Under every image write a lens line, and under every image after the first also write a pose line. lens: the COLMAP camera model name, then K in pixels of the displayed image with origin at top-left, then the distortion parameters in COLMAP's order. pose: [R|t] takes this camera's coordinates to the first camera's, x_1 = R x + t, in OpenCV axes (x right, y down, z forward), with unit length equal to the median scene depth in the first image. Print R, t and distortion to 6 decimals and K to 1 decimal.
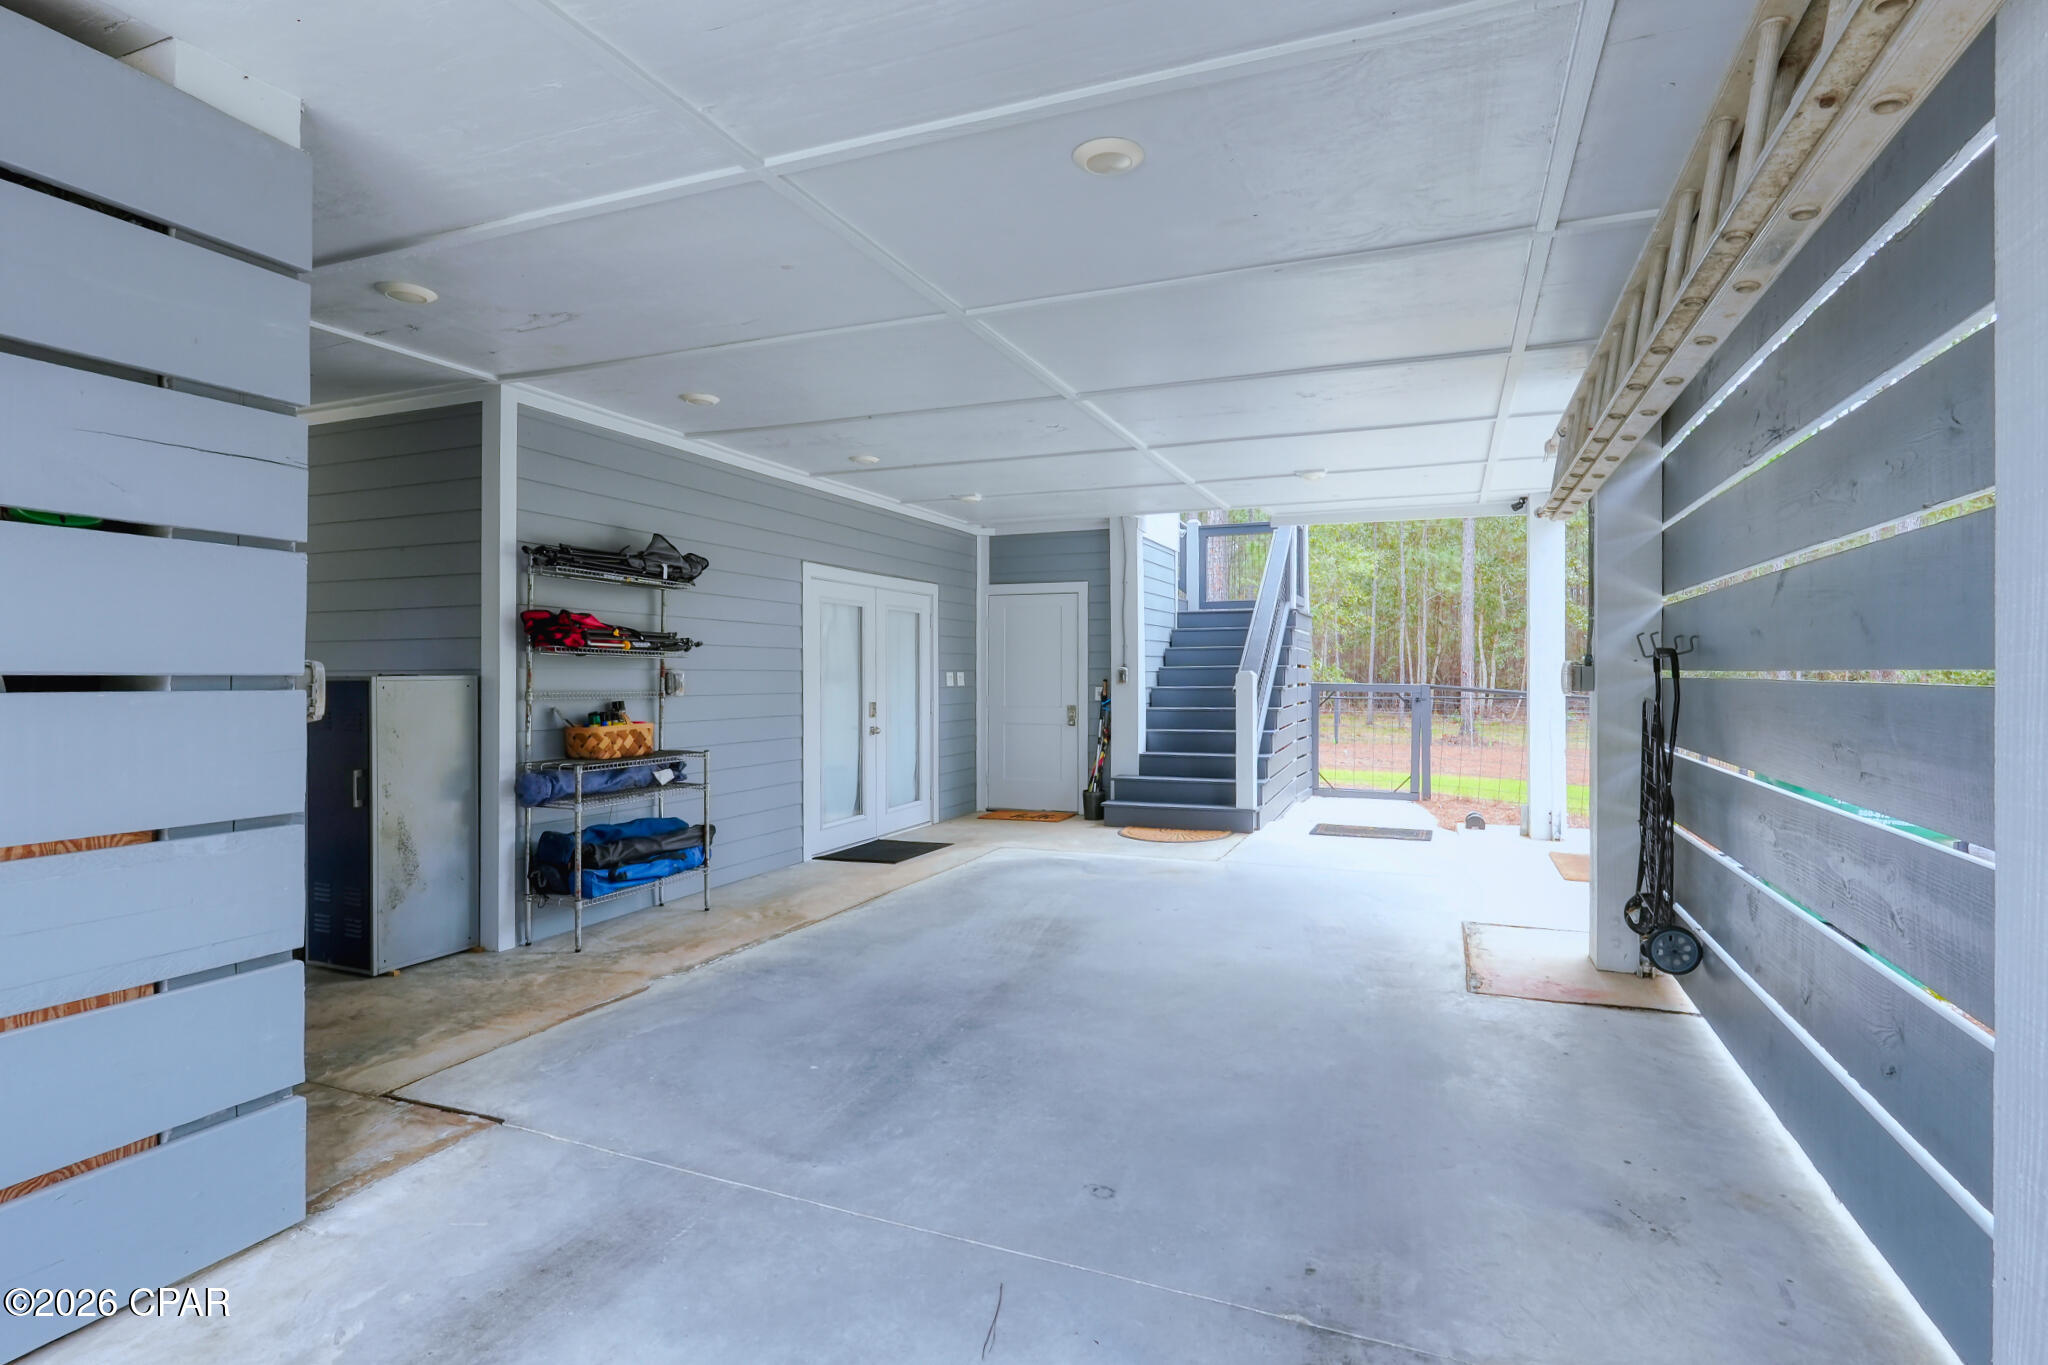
lens RADIAL K [[1014.3, 0, 1031.5], [0, 1014.3, 663.0], [0, 0, 1]] dist [0.036208, 0.000304]
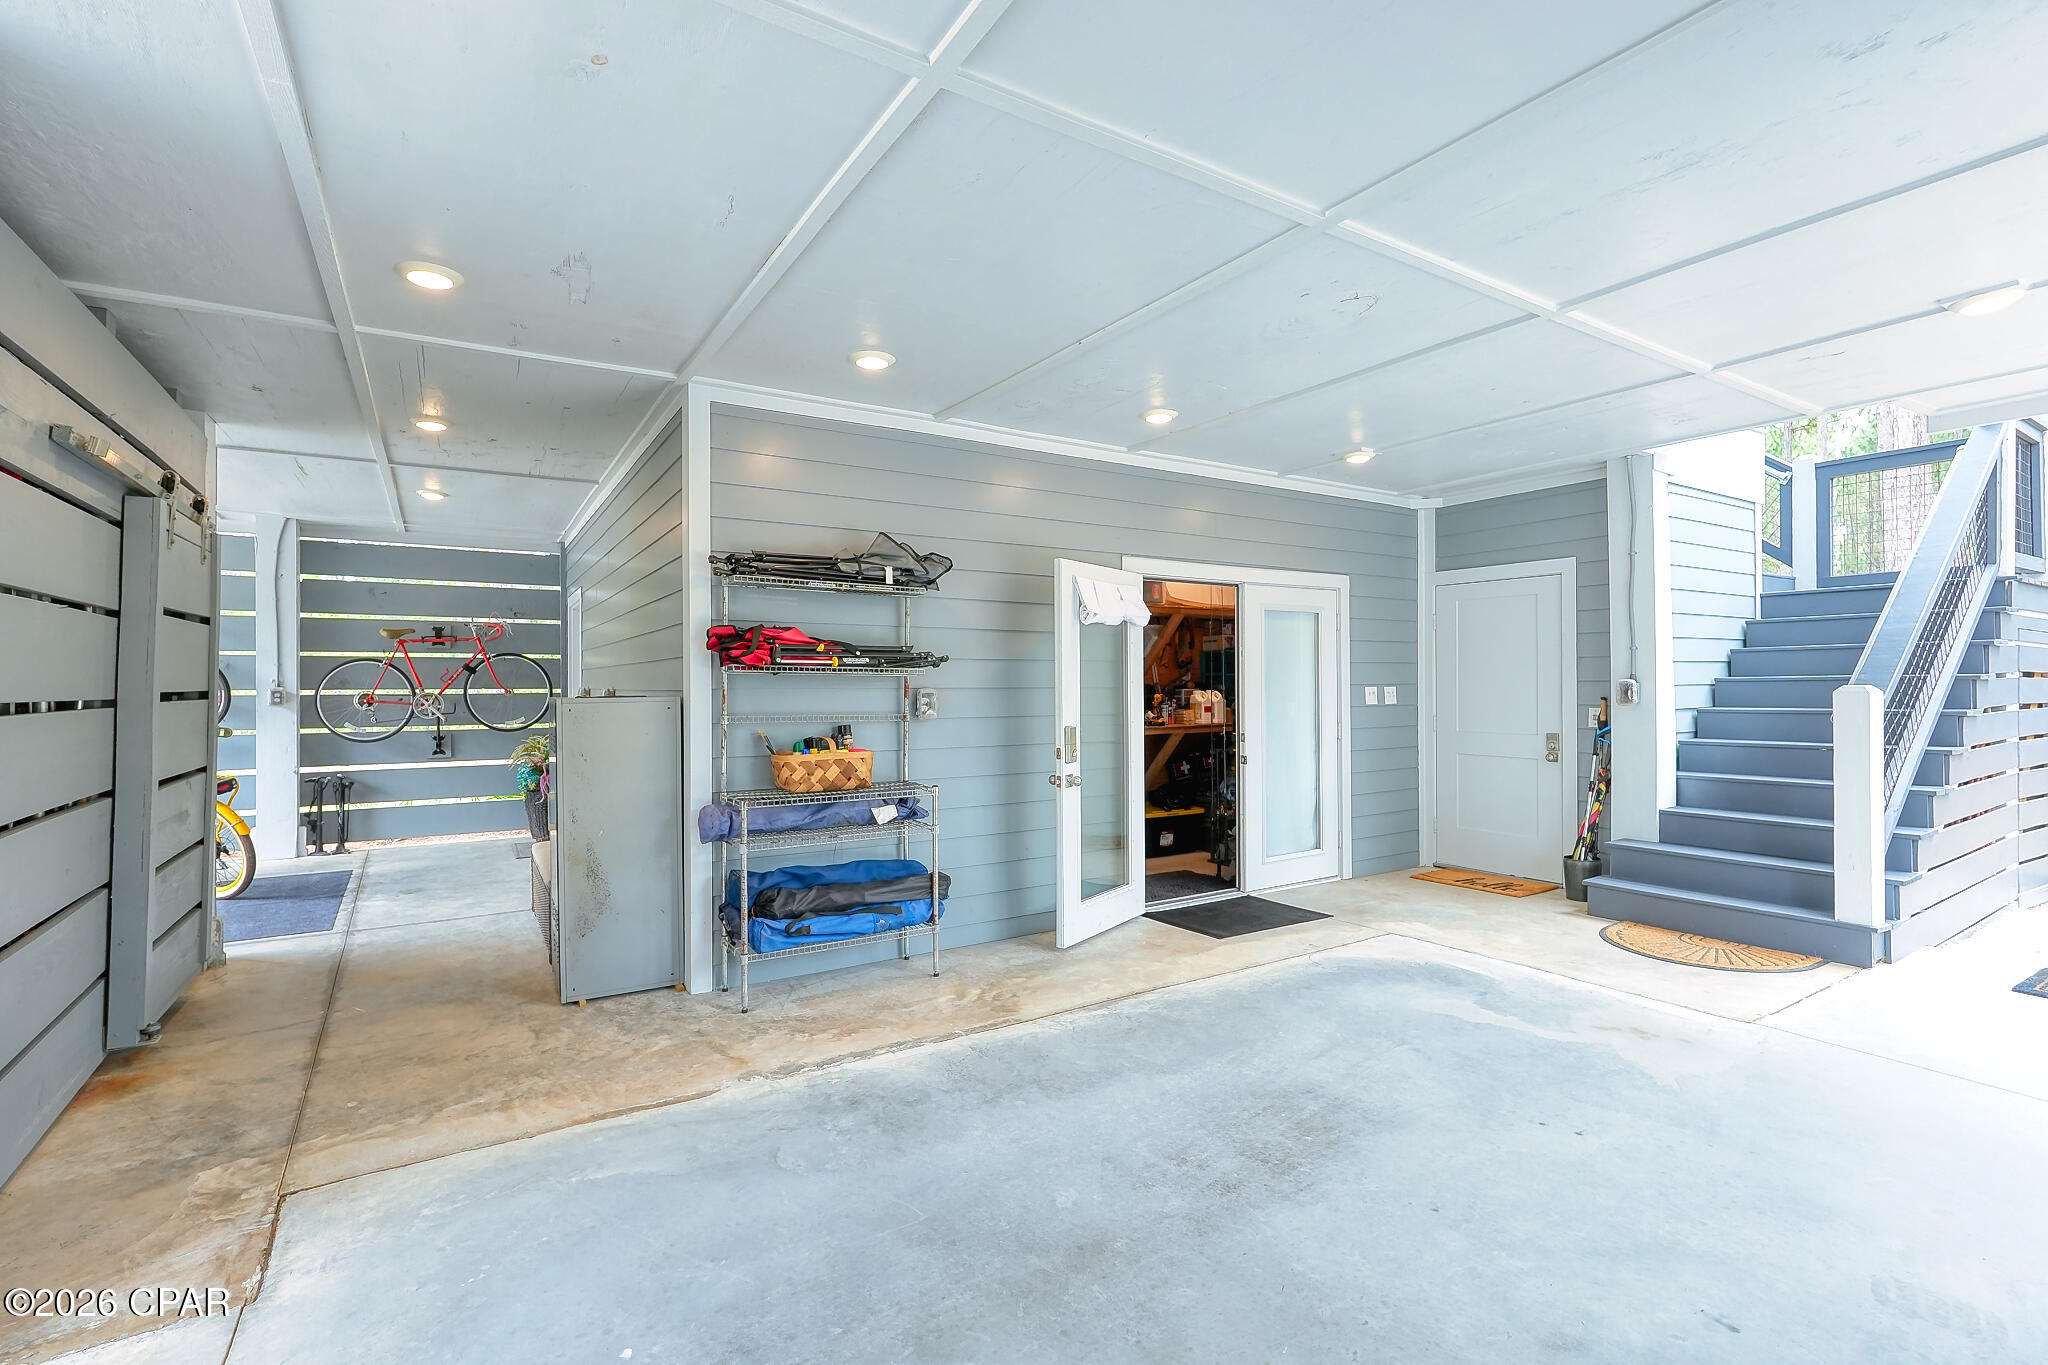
lens RADIAL K [[946.7, 0, 995.5], [0, 946.7, 680.0], [0, 0, 1]] dist [-0.001572, 0.000436]
pose [[0.816498, -0.006557, -0.577311, 0.176786], [0.010559, 0.999938, 0.003577, -0.003204], [0.577252, -0.009017, 0.816517, 0.402691]]
